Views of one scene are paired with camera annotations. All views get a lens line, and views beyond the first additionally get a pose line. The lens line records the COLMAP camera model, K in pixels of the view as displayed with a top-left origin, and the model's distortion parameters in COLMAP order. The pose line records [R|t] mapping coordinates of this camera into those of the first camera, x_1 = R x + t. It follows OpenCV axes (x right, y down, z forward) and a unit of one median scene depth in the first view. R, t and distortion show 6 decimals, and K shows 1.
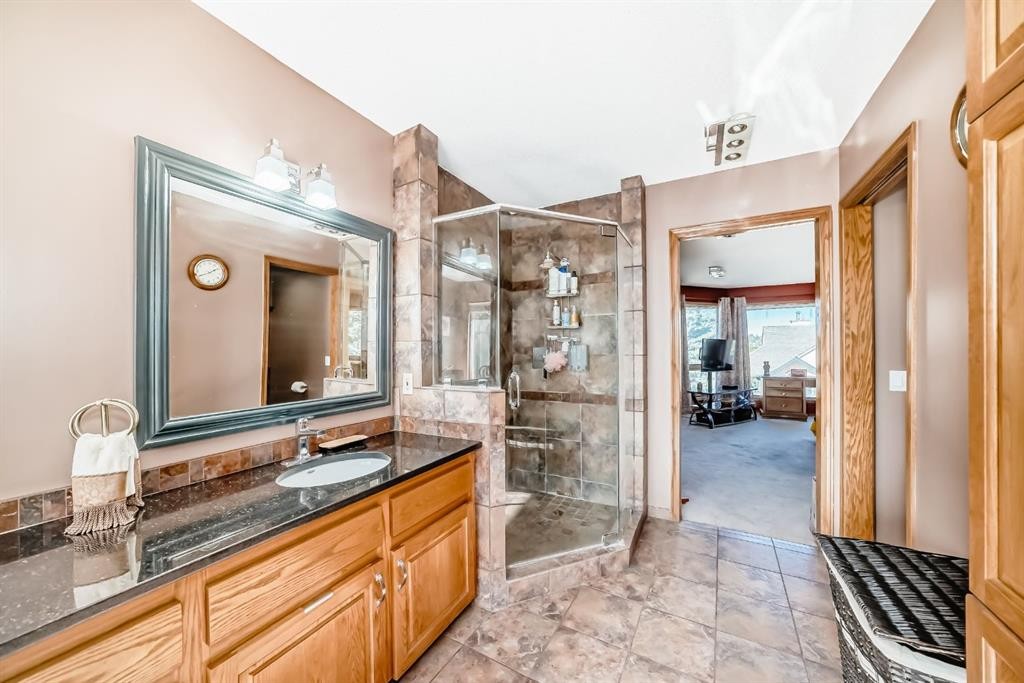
lens RADIAL K [[359.9, 0, 513.4], [0, 359.9, 347.0], [0, 0, 1]] dist [-0.031067, 0.008779]
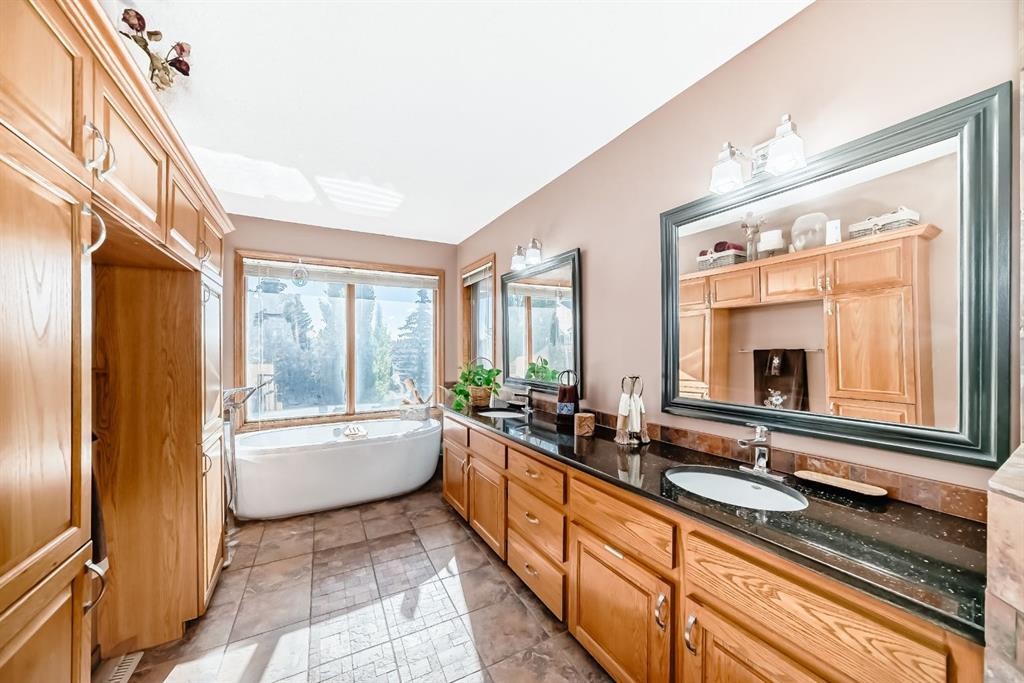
lens RADIAL K [[359.9, 0, 513.4], [0, 359.9, 347.0], [0, 0, 1]] dist [-0.031067, 0.008779]
pose [[-0.534955, -0.003157, -0.844874, 0.567375], [0.004196, 0.999971, -0.006394, 0.008624], [0.844870, -0.006965, -0.534926, 1.119654]]
